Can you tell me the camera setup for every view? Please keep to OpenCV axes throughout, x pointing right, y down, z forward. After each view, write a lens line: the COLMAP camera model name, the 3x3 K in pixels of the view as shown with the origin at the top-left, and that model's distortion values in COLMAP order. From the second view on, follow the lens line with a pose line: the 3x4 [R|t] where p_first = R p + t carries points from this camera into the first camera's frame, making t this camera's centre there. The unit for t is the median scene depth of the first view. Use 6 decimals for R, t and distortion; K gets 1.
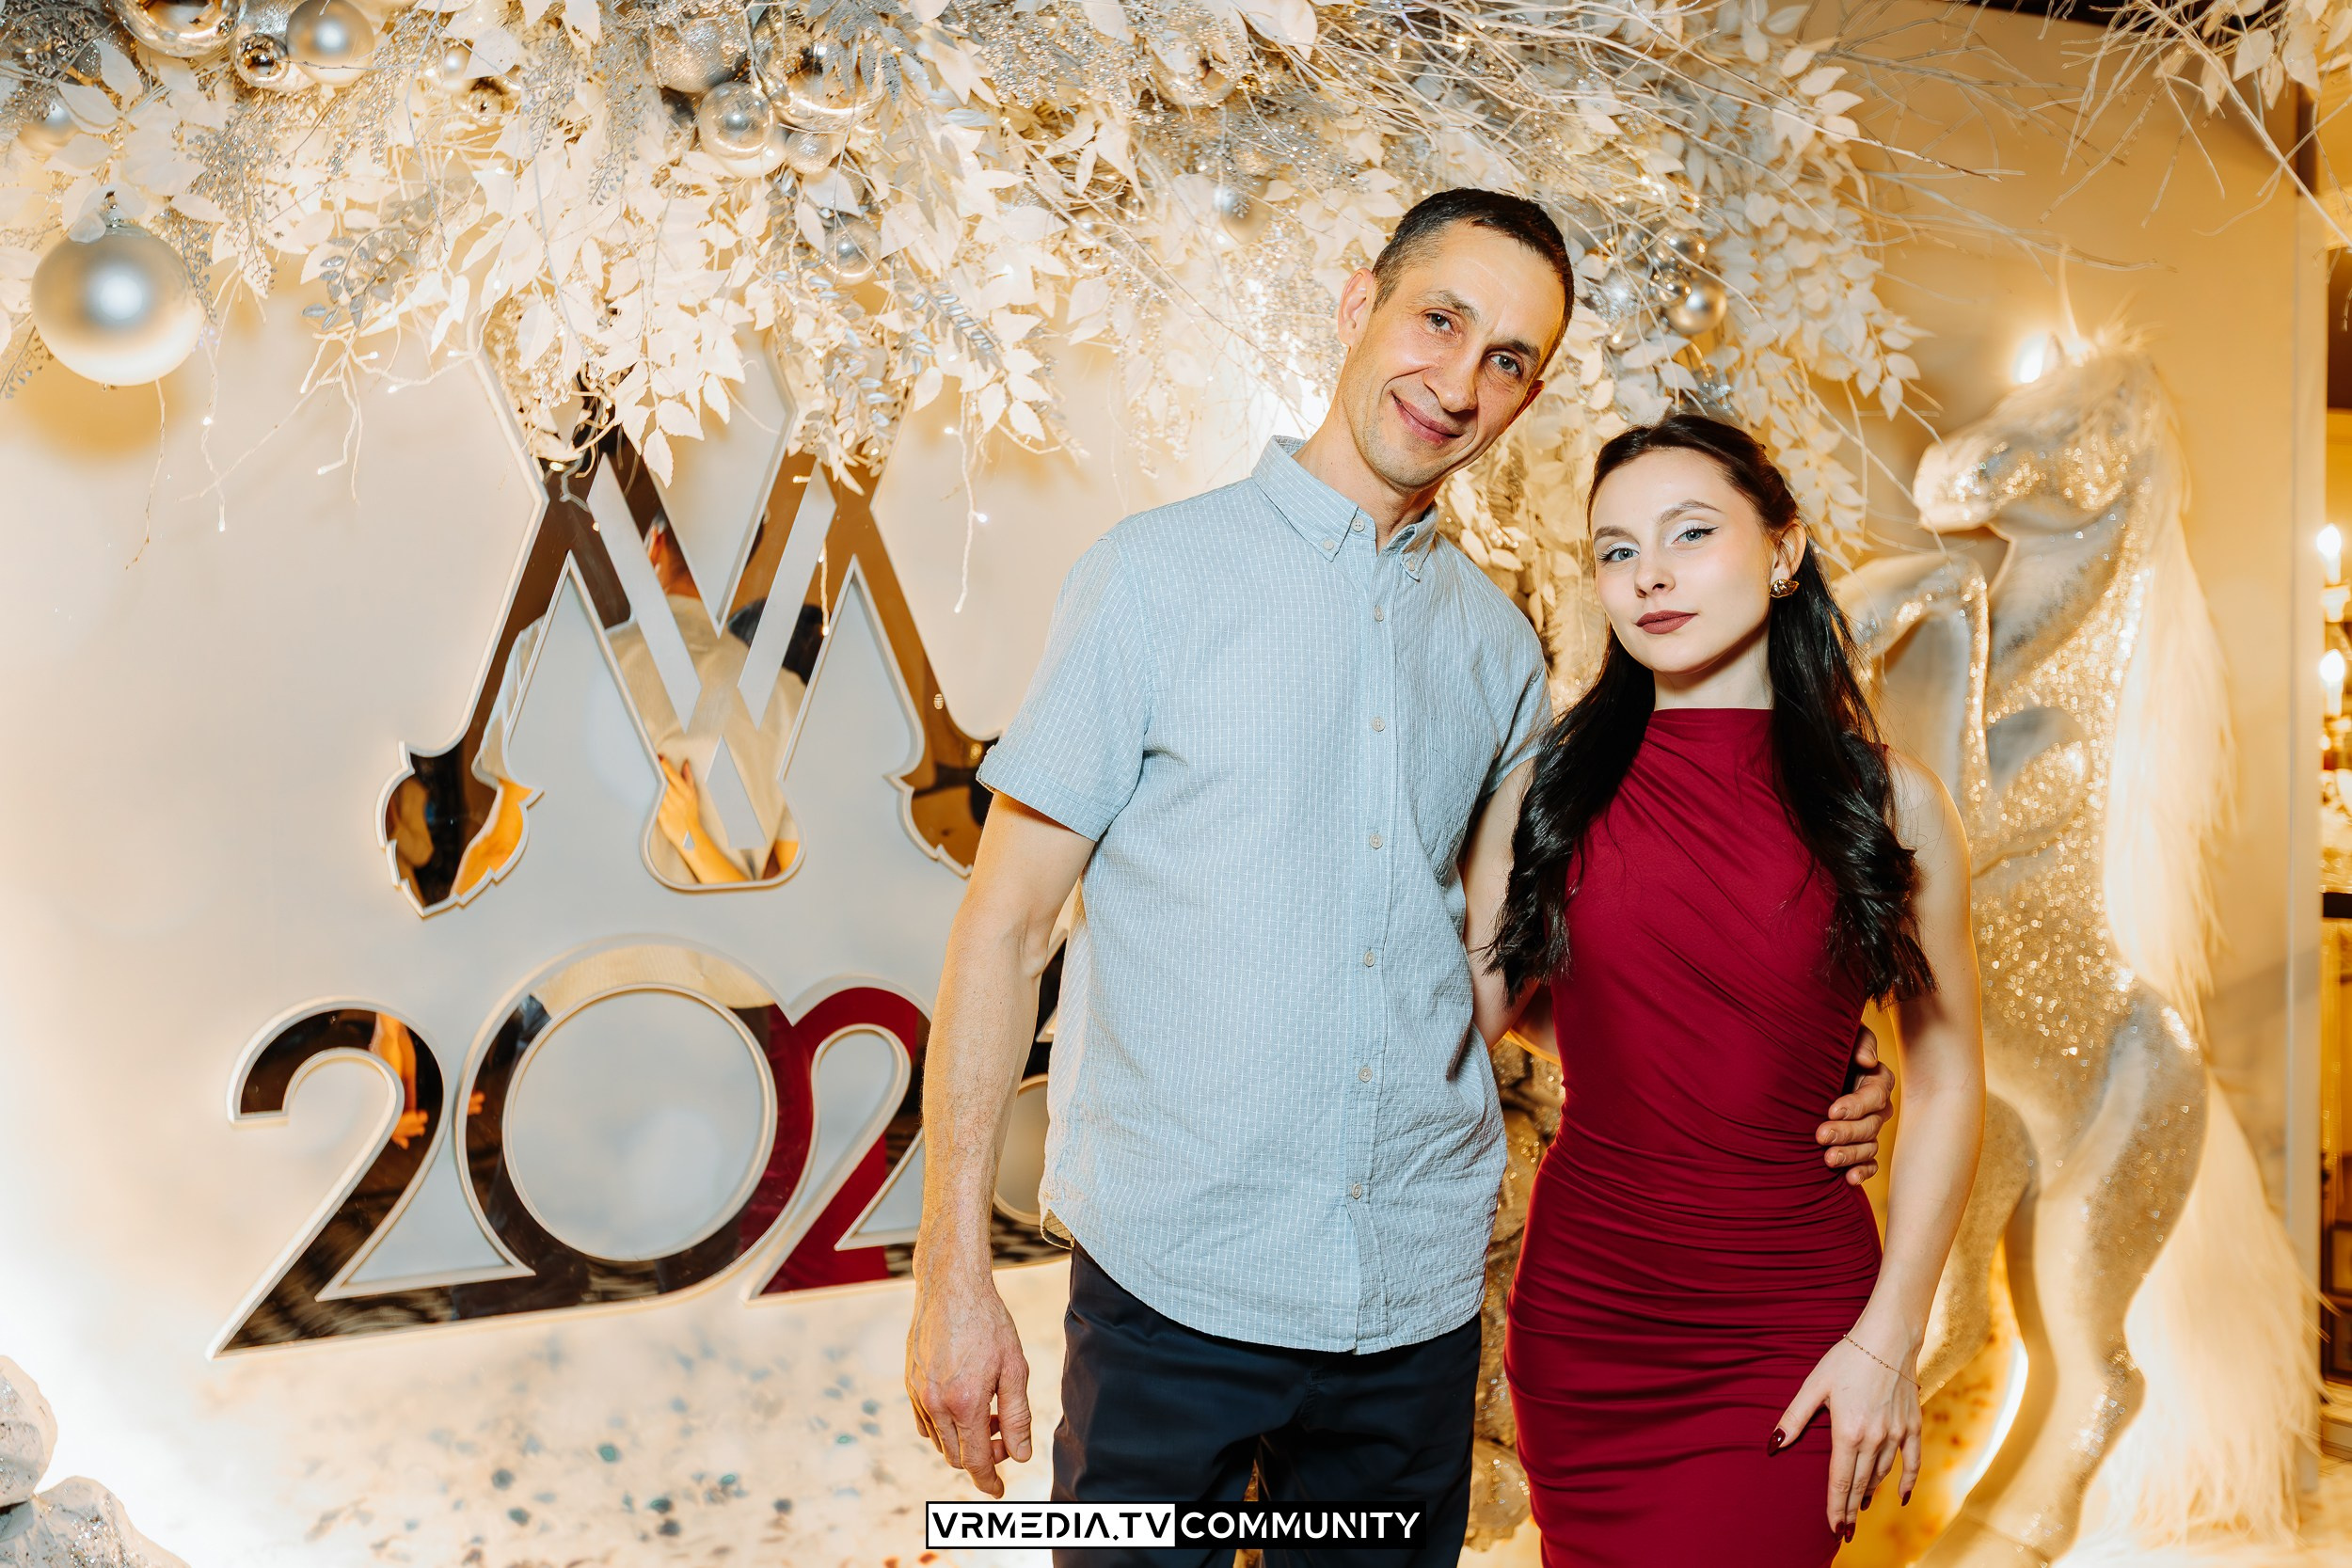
lens RADIAL K [[2358.6, 0, 1167.0], [0, 2358.6, 789.5], [0, 0, 1]] dist [-0.012055, 0.011631]
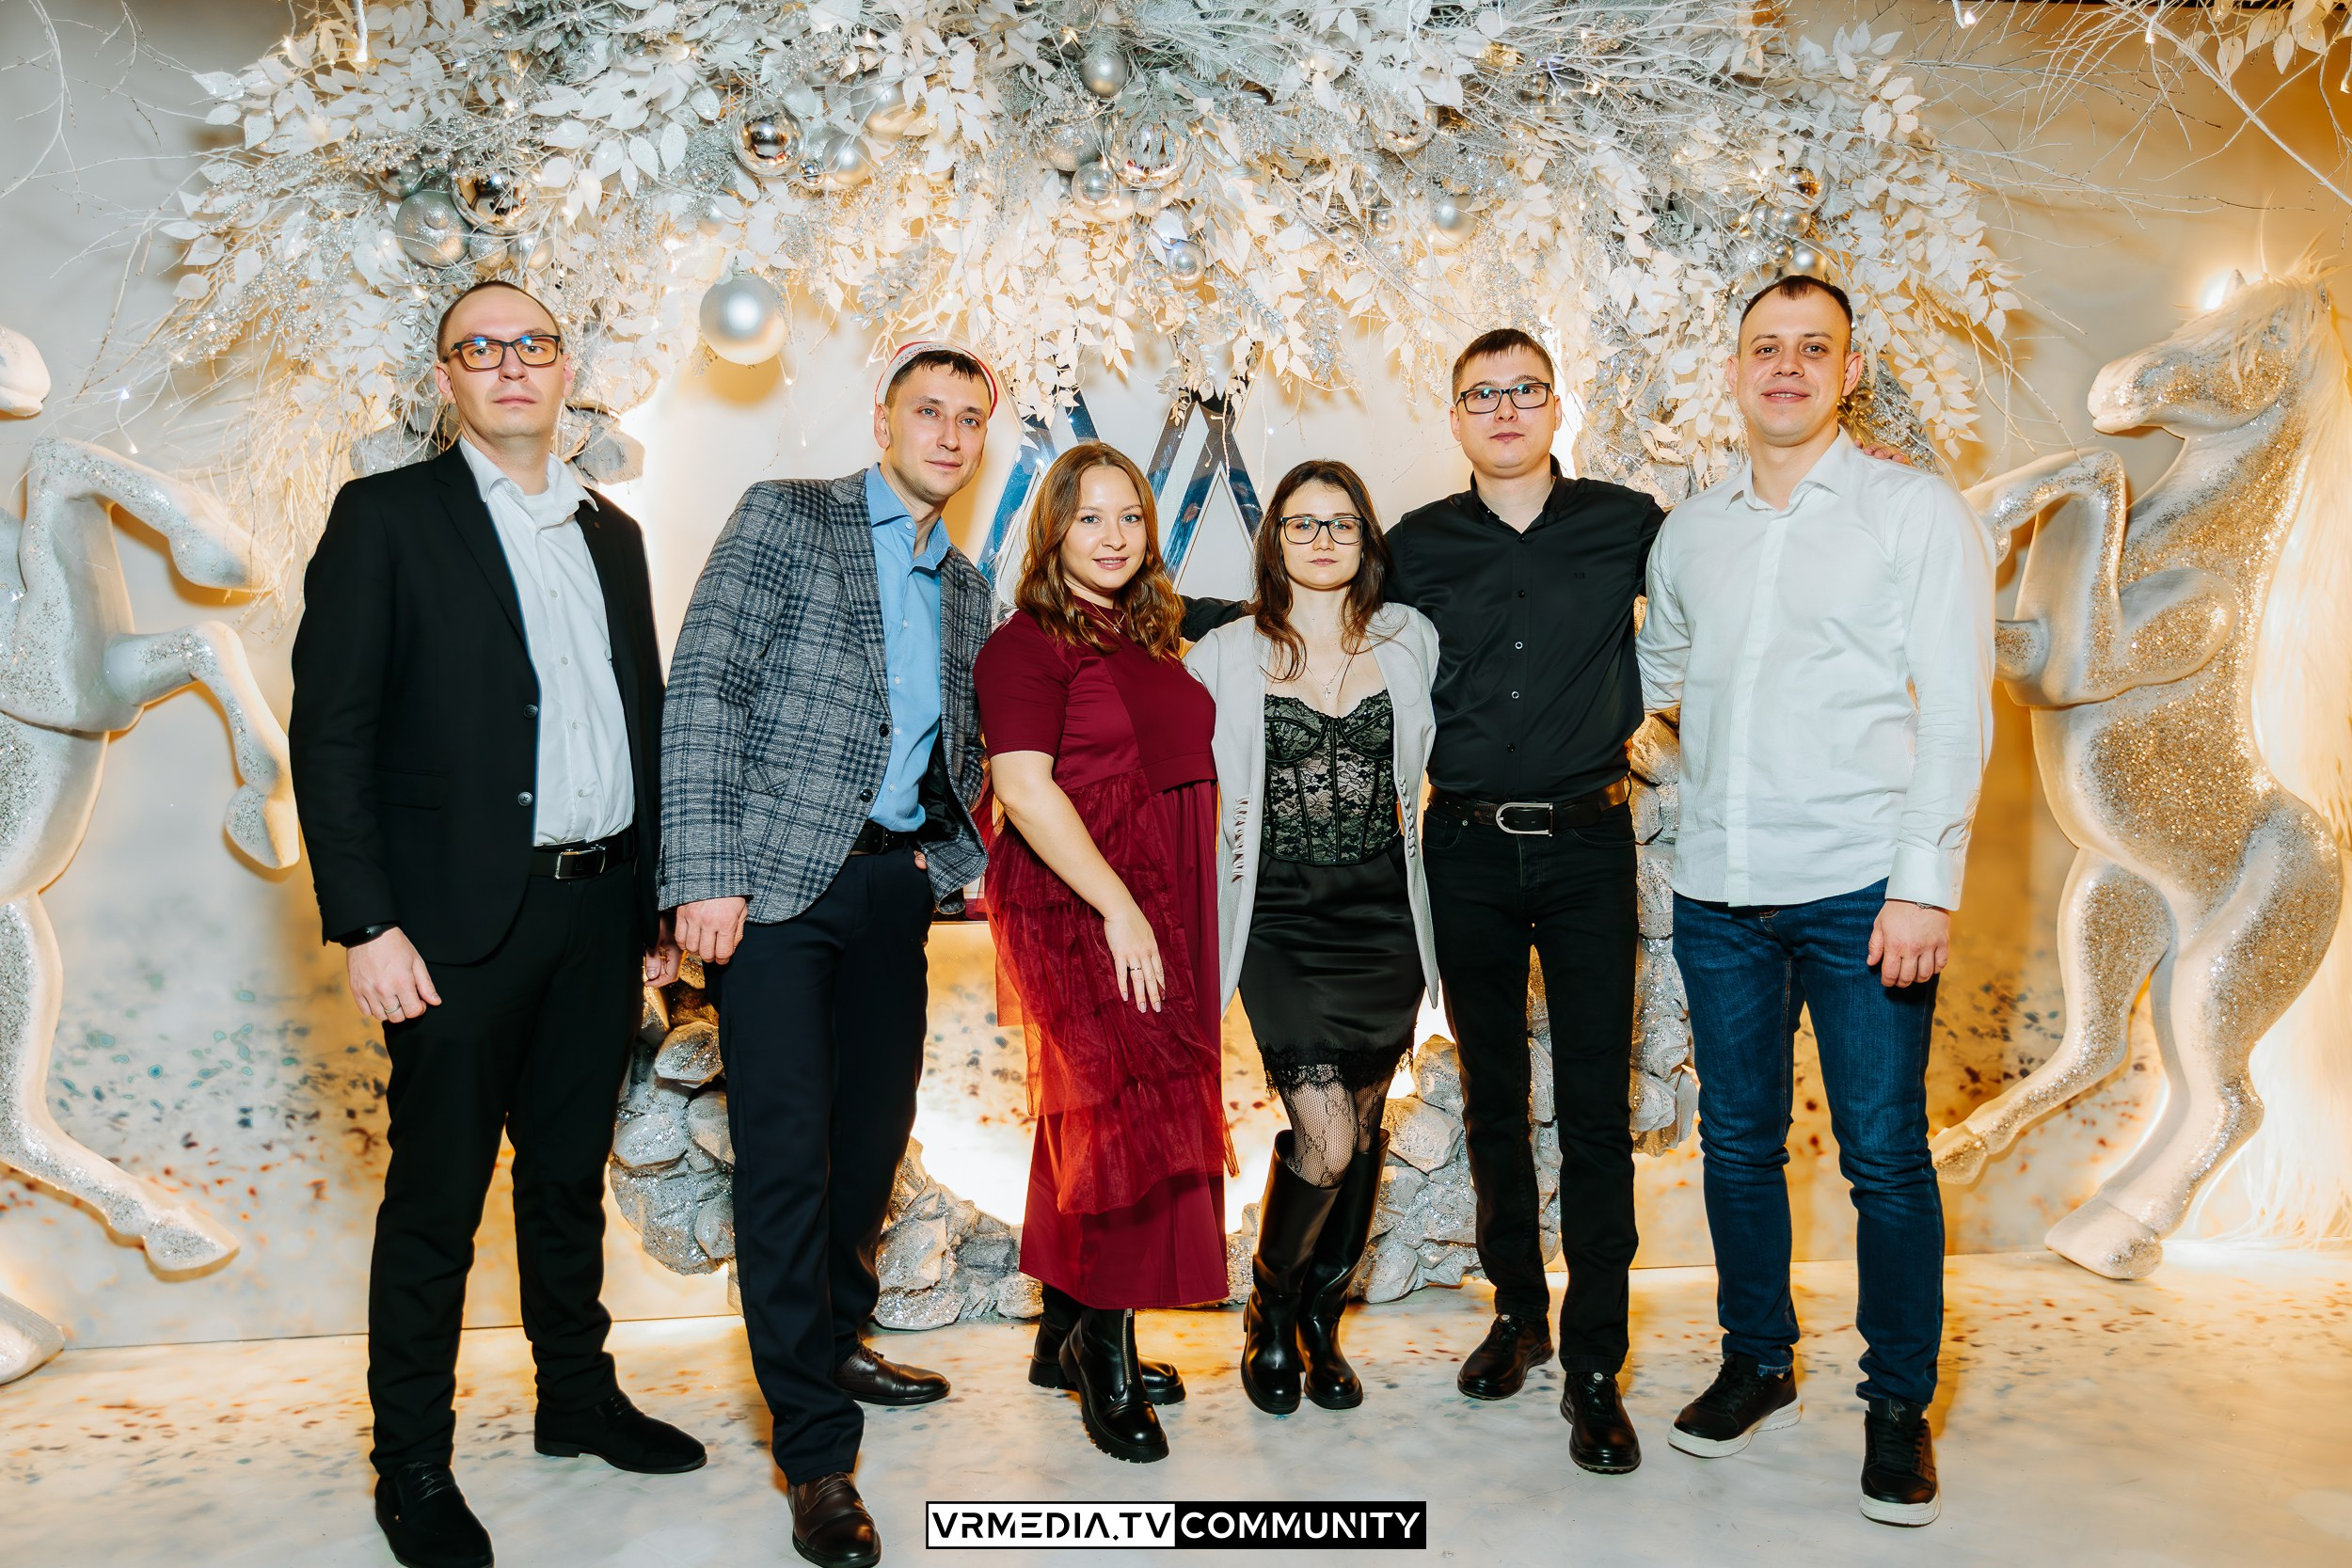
lens RADIAL K [[1784.9, 0, 1171.9], [0, 1784.9, 787.9], [0, 0, 1]] dist [0.005206, -0.007774]
pose [[0.930507, 0.040430, -0.364035, 0.283793], [-0.021386, 0.998191, 0.056196, 0.051941], [0.365648, -0.044505, 0.929688, -0.125470]]
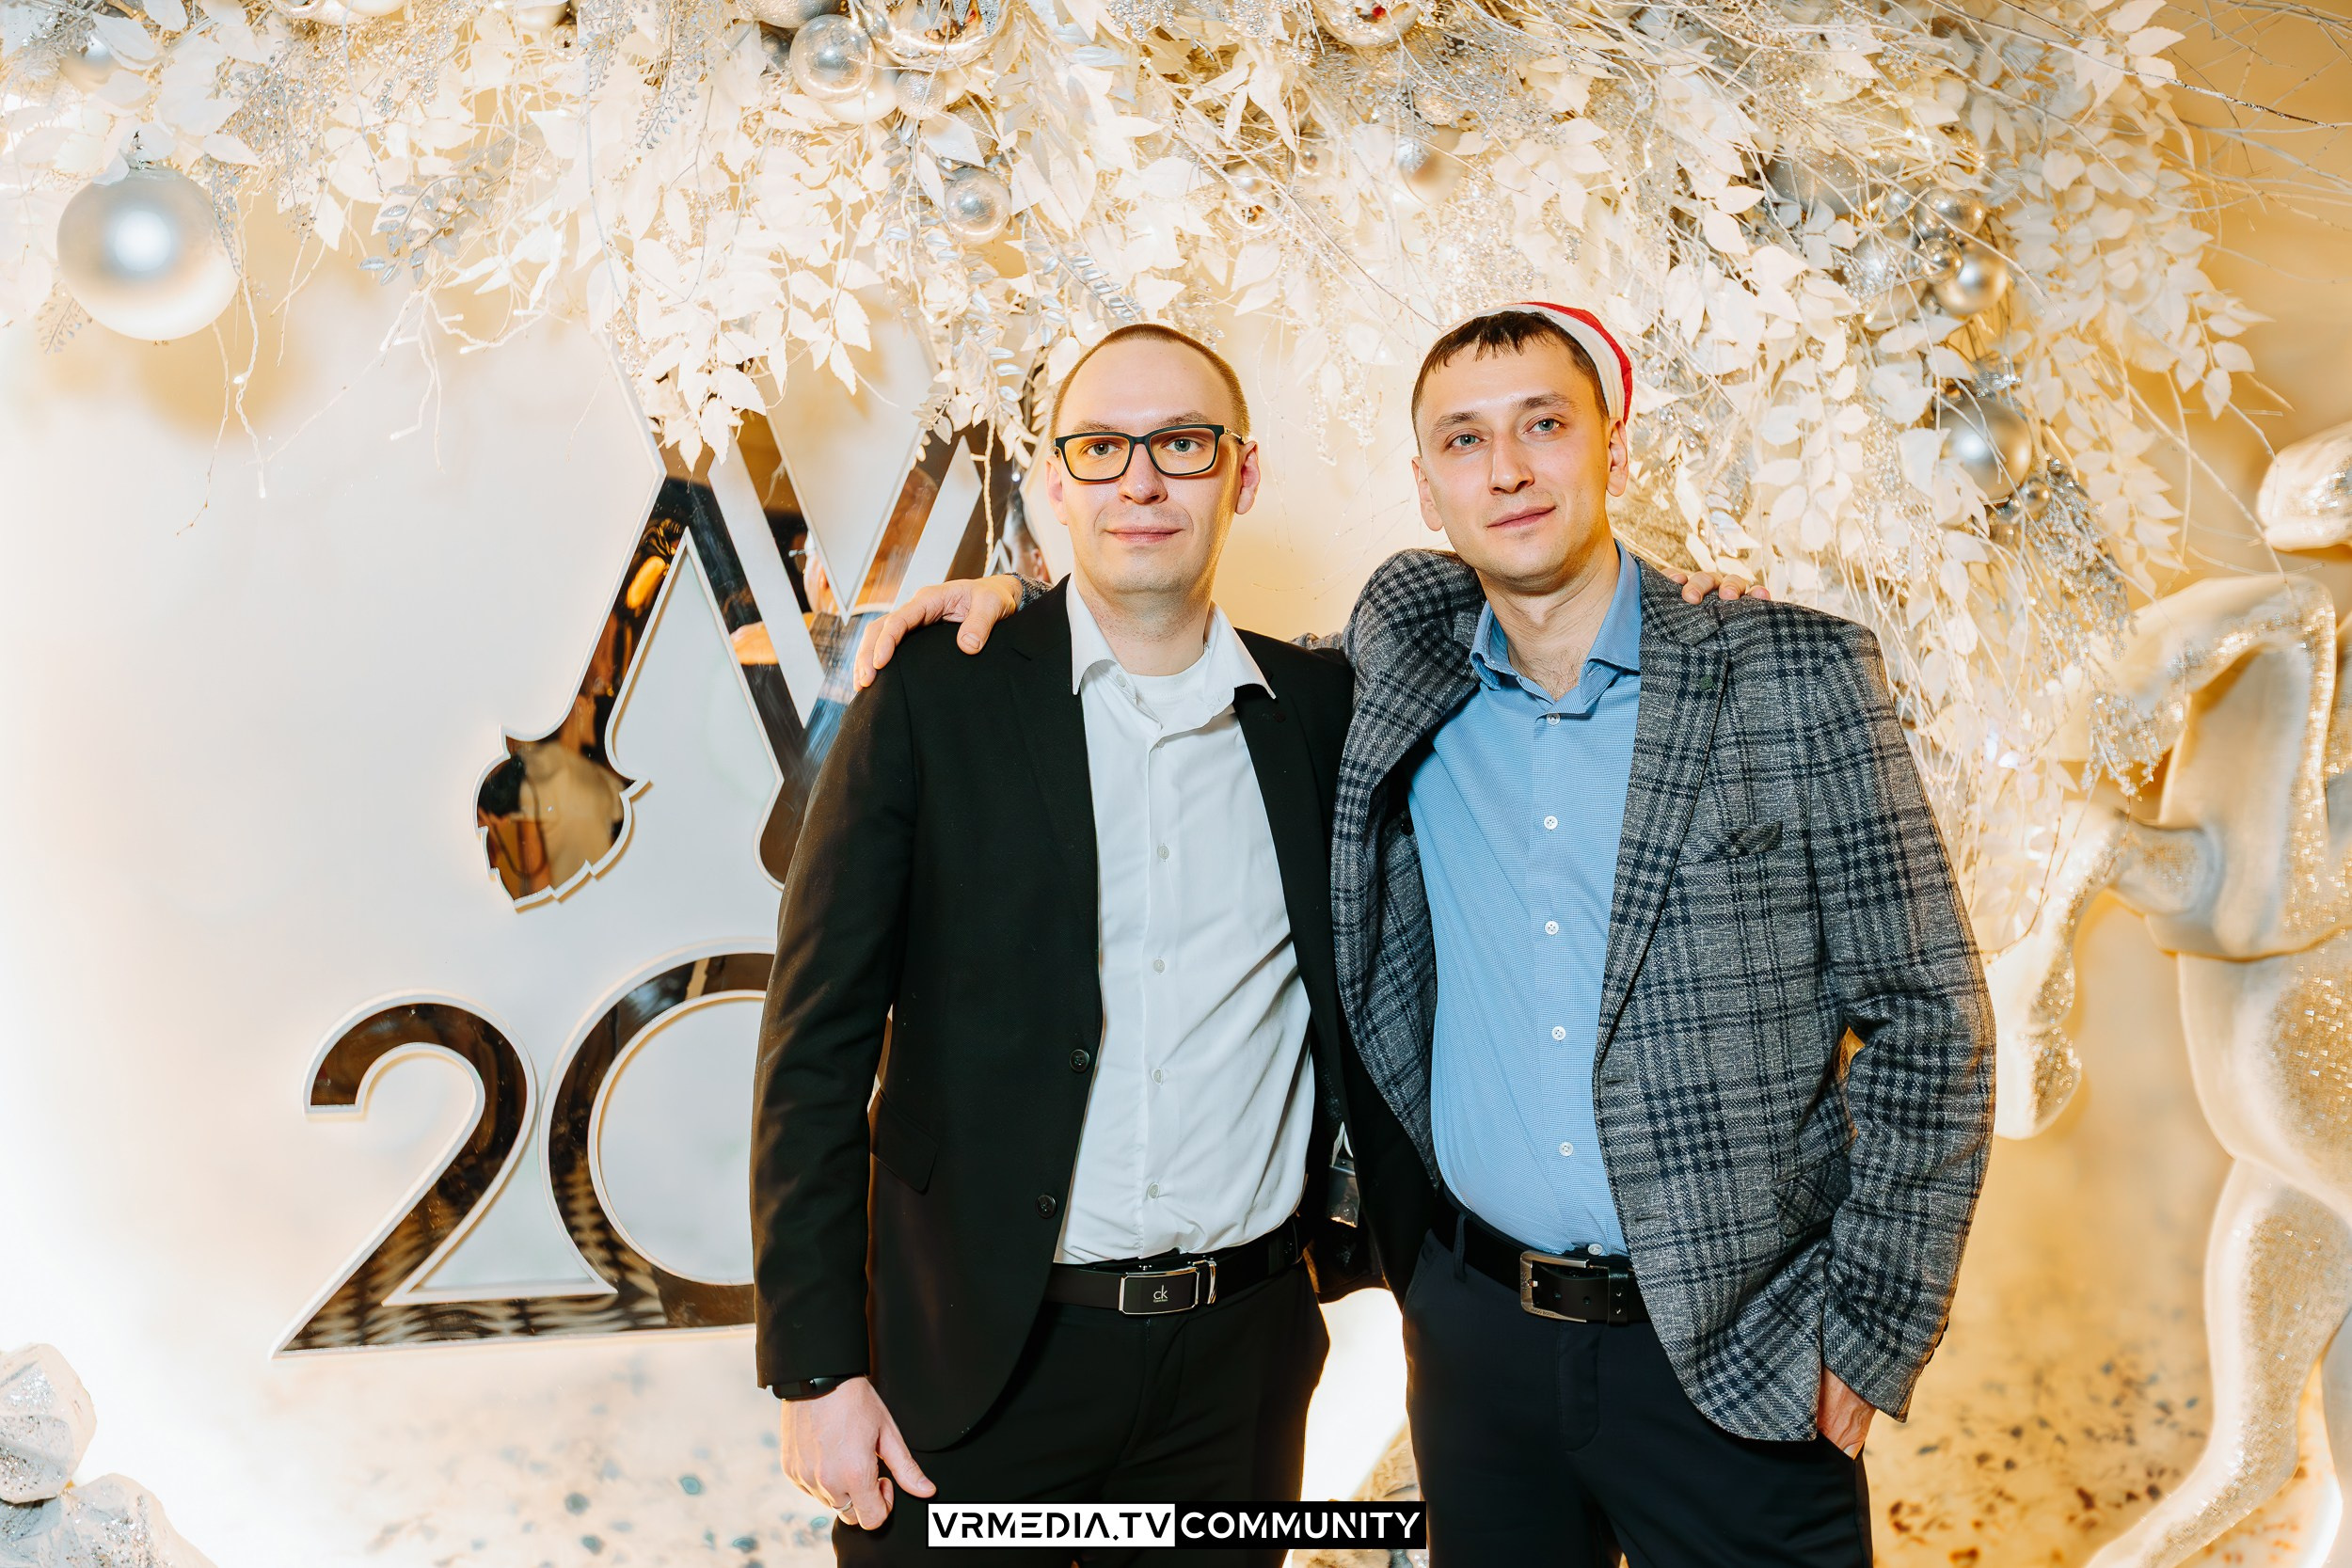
lens RADIAL K [[2269.4, 0, 1164.0], [0, 2269.4, 790.0], [0, 0, 1]] dist [-0.012653, 0.008631]
pose [[0.983893, 0.050747, -0.171401, 0.089583], [-0.047940, 0.998640, 0.020484, -0.023874], [0.172208, -0.011937, 0.984988, 0.138981]]
